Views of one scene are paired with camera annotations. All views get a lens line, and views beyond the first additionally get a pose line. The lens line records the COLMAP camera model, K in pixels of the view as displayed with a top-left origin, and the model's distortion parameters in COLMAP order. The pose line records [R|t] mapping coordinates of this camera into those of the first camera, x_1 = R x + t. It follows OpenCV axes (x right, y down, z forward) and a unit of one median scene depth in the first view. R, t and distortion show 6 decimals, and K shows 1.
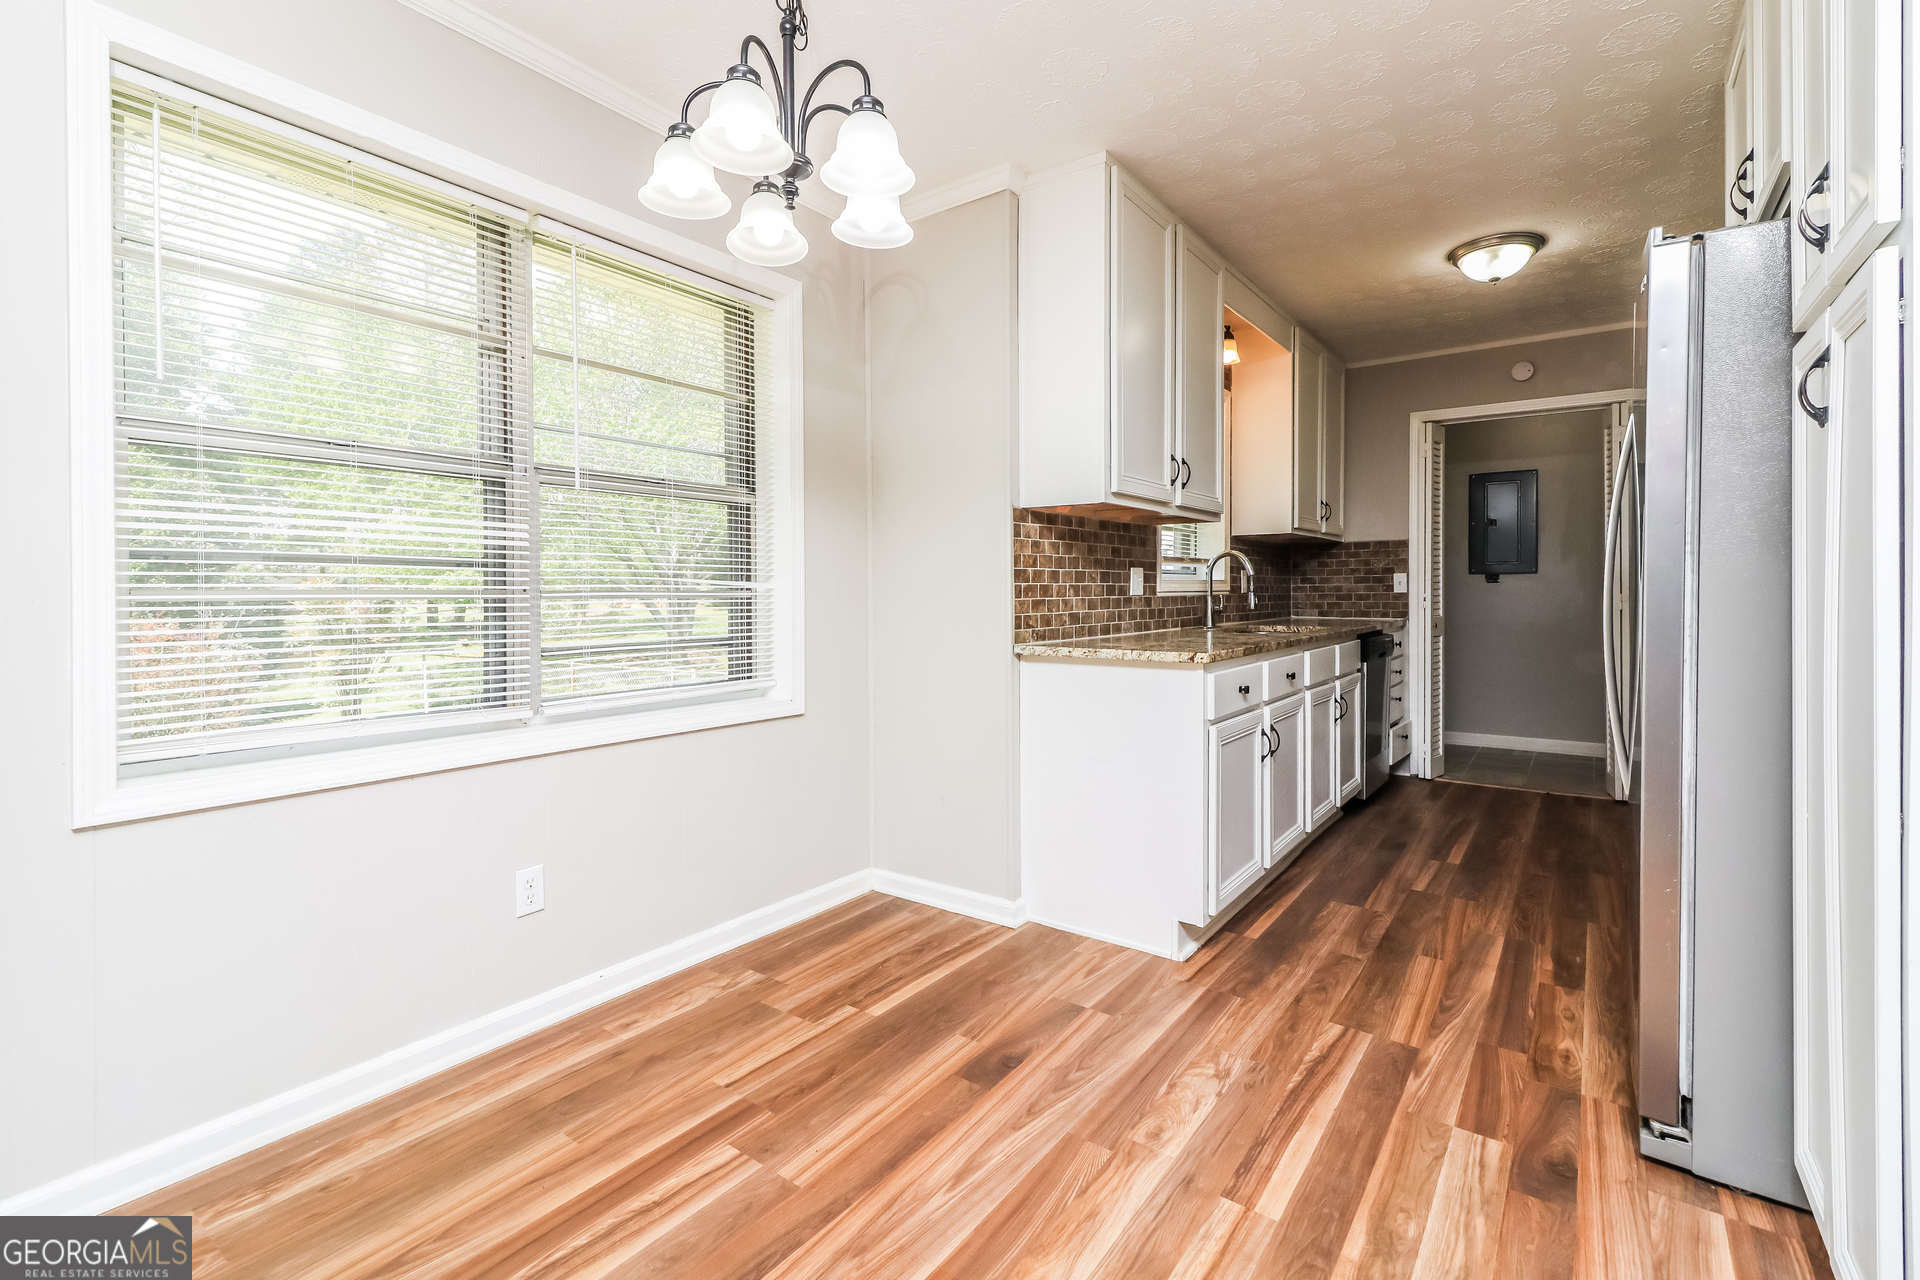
lens RADIAL K [[868.0, 0, 880.2], [0, 868.0, 607.0], [0, 0, 1]] dist [-0.030033, 0.000057]
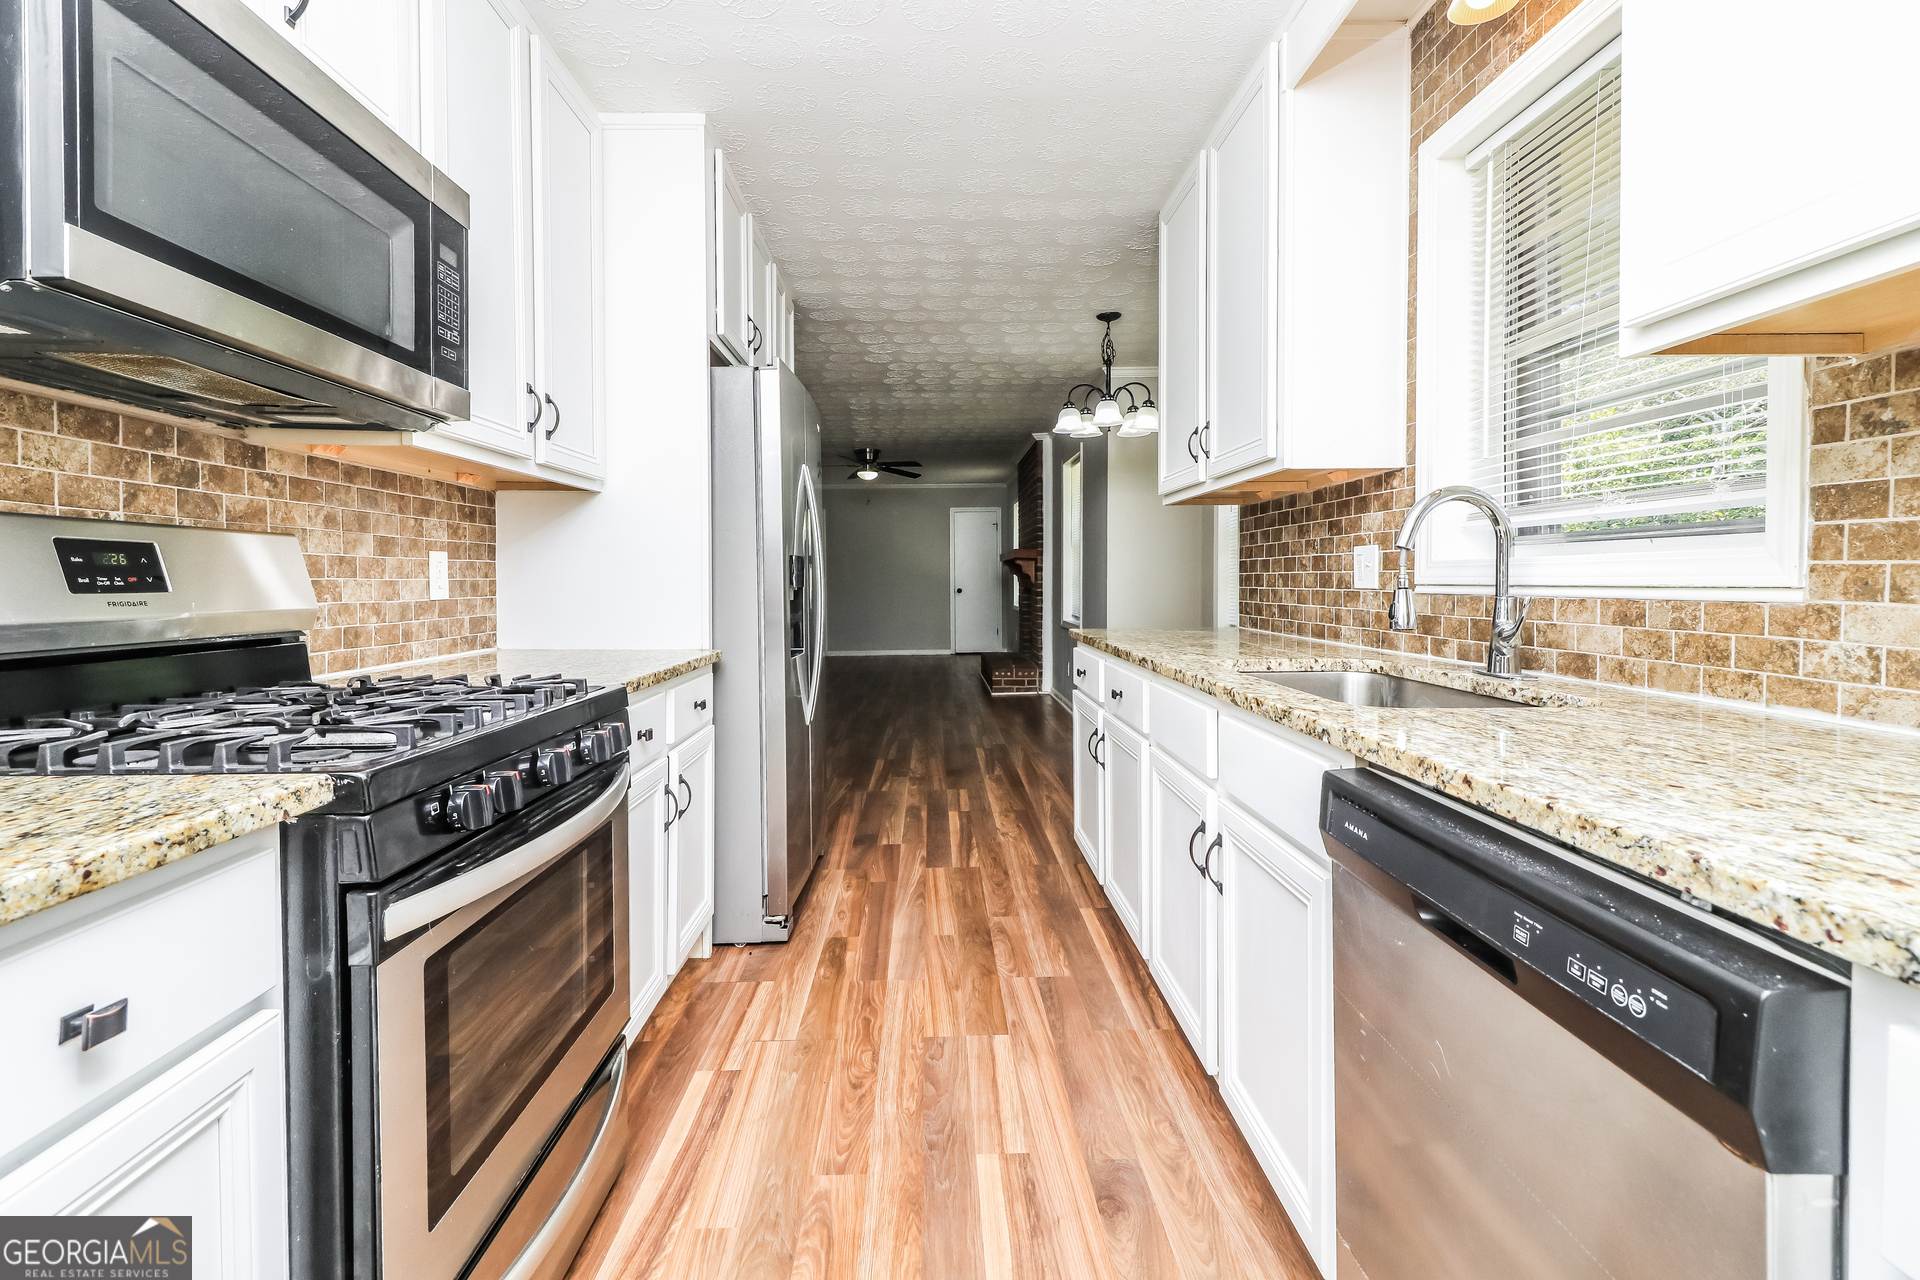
lens RADIAL K [[885.4, 0, 961.2], [0, 885.4, 594.3], [0, 0, 1]] dist [-0.001310, -0.000313]
pose [[-0.742964, 0.019316, -0.669052, 0.979216], [-0.006692, 0.999319, 0.036282, -0.031988], [0.669298, 0.031433, -0.742329, 1.311489]]
